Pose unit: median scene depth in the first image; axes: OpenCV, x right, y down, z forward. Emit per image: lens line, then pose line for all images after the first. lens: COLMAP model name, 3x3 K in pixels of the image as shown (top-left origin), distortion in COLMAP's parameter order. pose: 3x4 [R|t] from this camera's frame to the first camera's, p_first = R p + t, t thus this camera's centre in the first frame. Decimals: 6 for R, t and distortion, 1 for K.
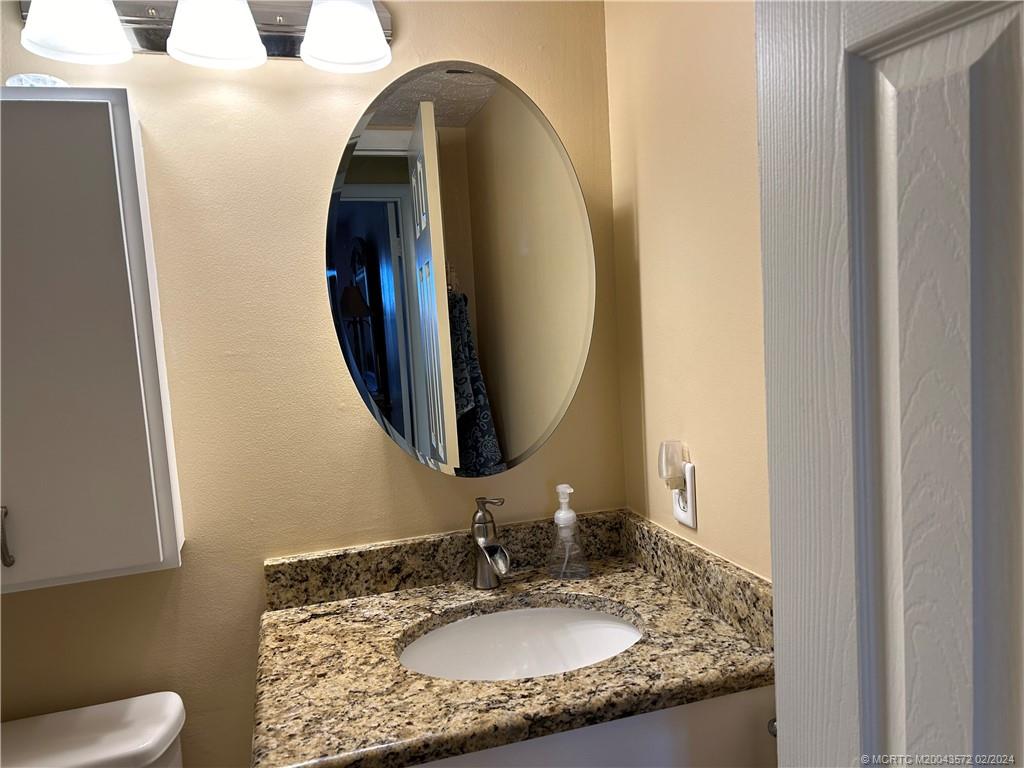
lens RADIAL K [[772.6, 0, 510.9], [0, 772.6, 384.3], [0, 0, 1]] dist [0.002115, -0.000062]
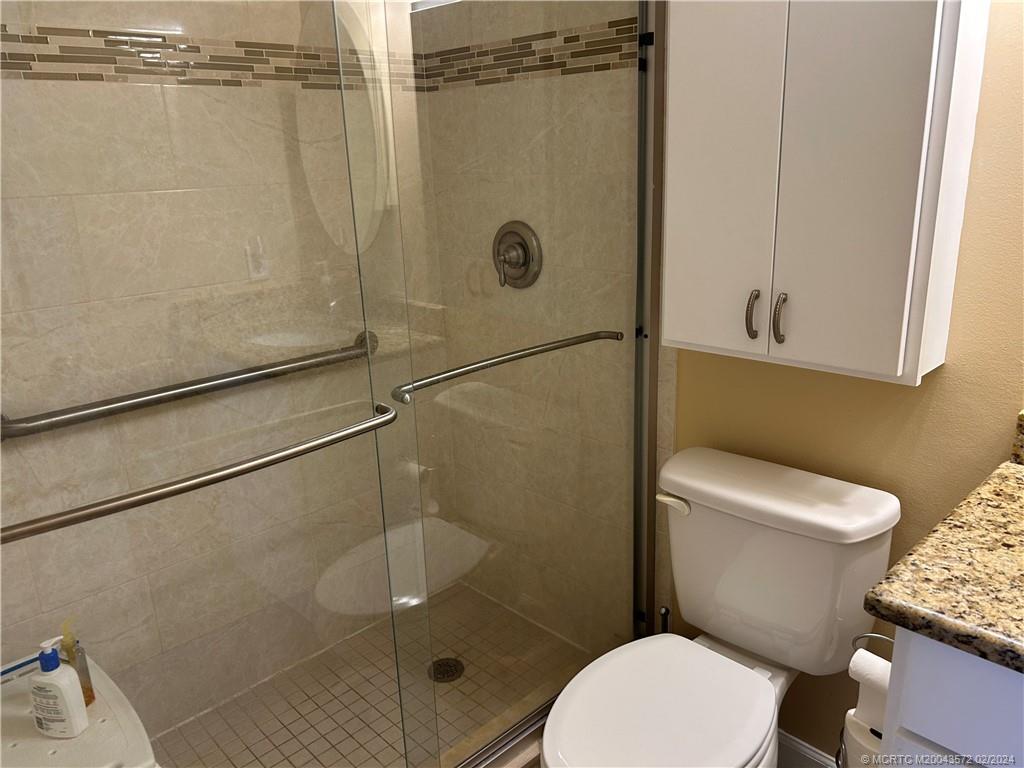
lens RADIAL K [[772.6, 0, 511.0], [0, 772.6, 384.7], [0, 0, 1]] dist [0.002115, -0.000062]
pose [[0.453235, 0.302283, -0.838572, 0.208204], [-0.063832, 0.949336, 0.307711, -0.050253], [0.889103, -0.085937, 0.449568, 0.086449]]
